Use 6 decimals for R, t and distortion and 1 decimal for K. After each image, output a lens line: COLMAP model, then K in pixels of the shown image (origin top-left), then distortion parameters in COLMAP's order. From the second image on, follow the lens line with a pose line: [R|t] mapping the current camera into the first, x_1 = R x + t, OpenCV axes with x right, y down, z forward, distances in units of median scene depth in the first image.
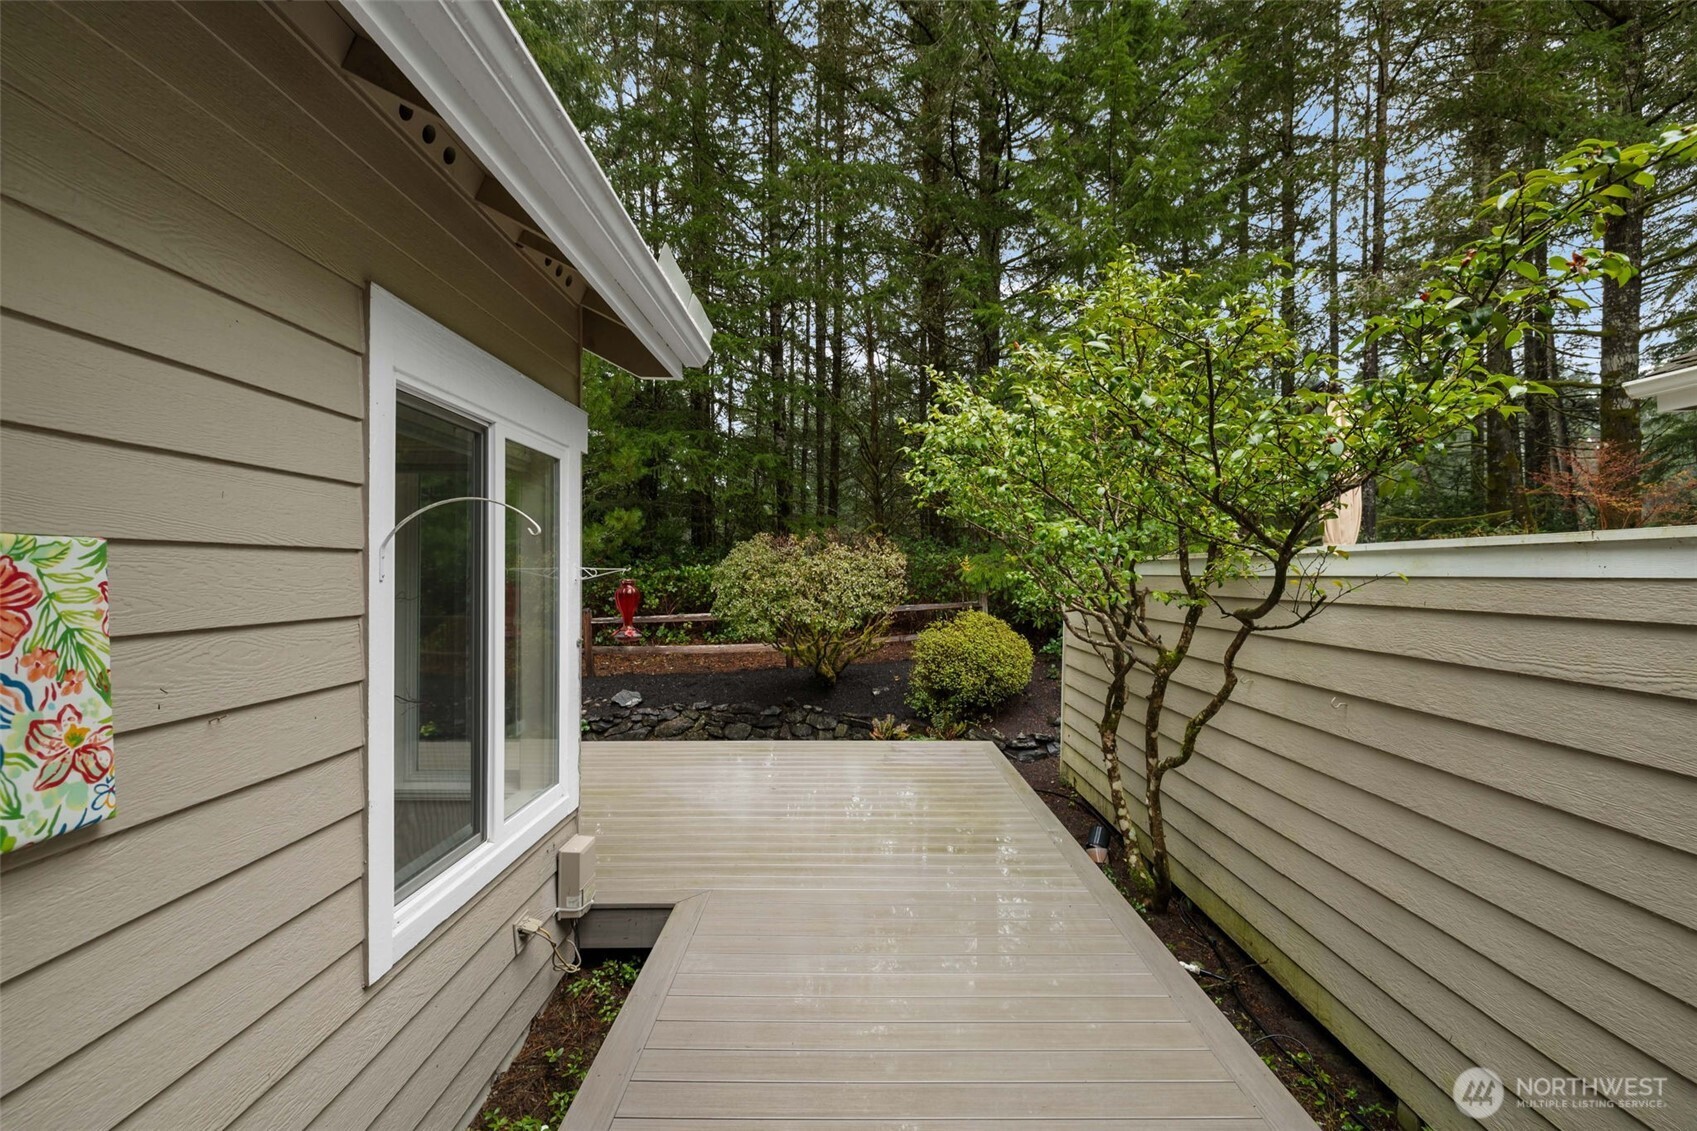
lens RADIAL K [[715.7, 0, 848.8], [0, 715.7, 569.6], [0, 0, 1]] dist [-0.000219, 0.000112]
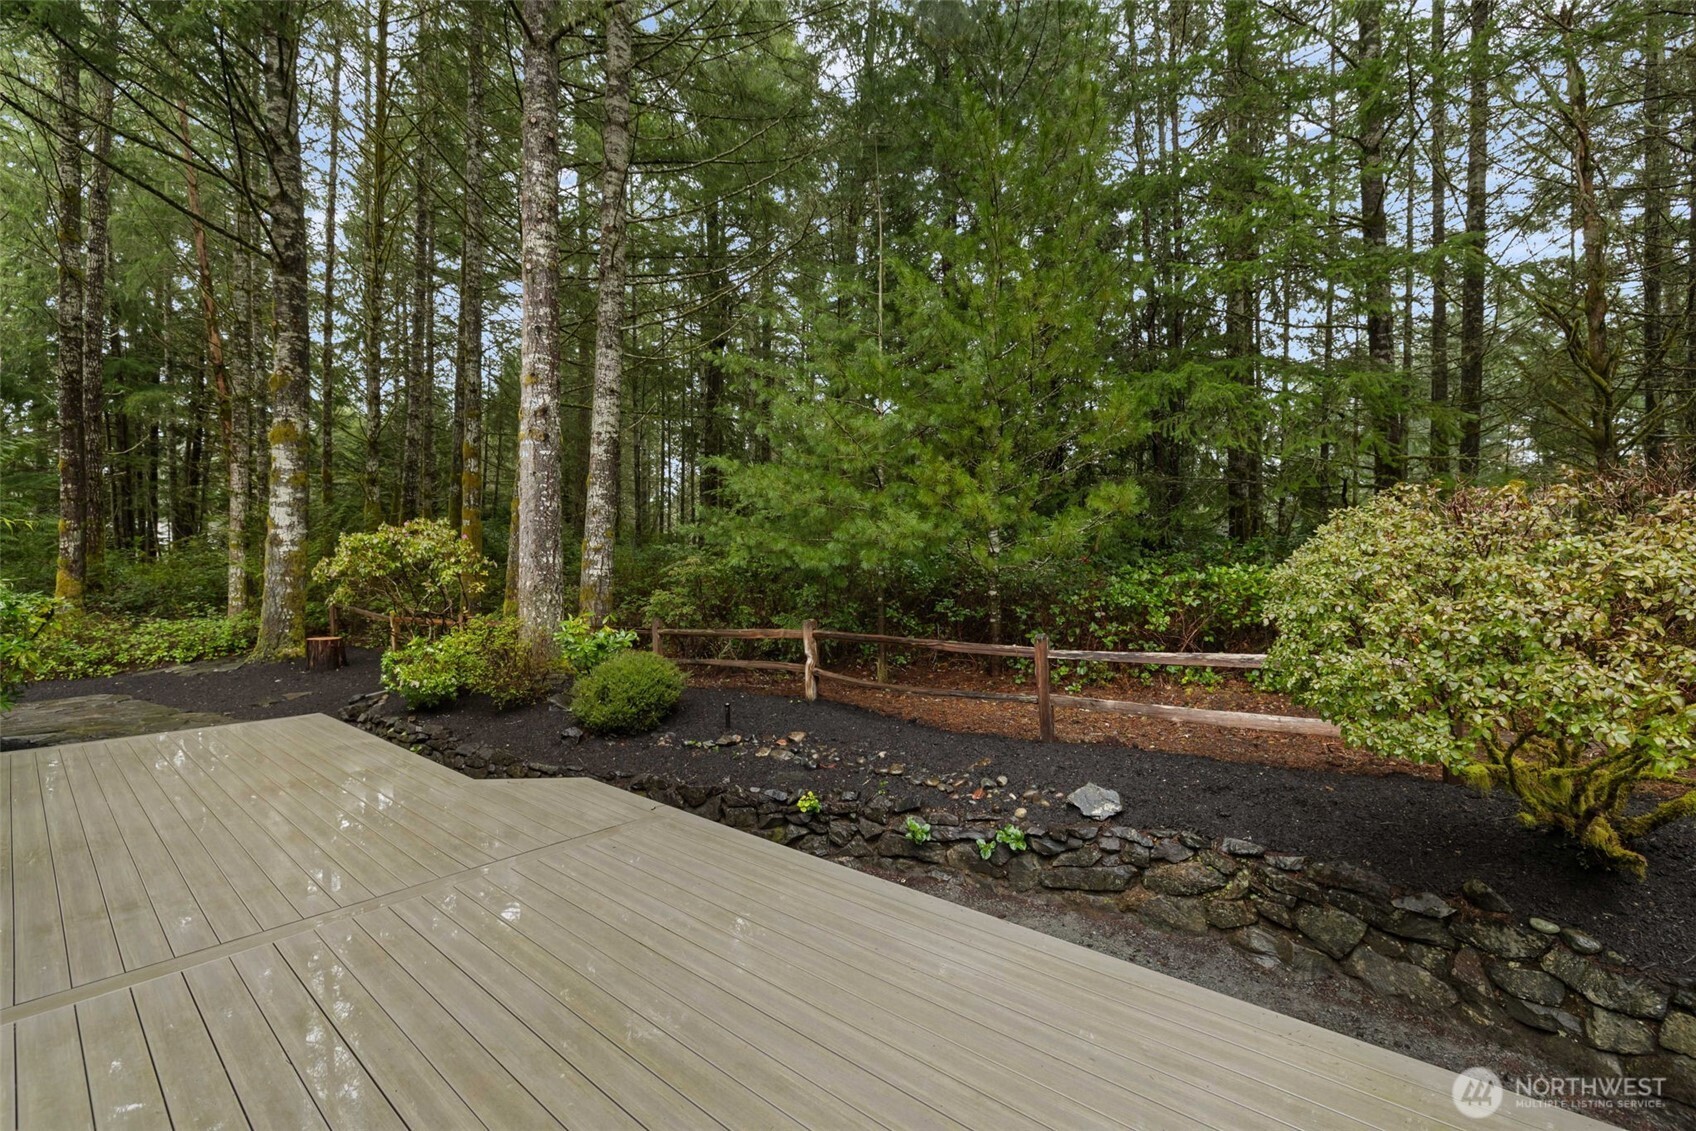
lens RADIAL K [[715.2, 0, 852.7], [0, 715.2, 567.9], [0, 0, 1]] dist [-0.000219, 0.000112]
pose [[0.762343, -0.004281, -0.647159, -0.090156], [0.001211, 0.999986, -0.005189, -0.001605], [0.647172, 0.003172, 0.762337, 0.449616]]
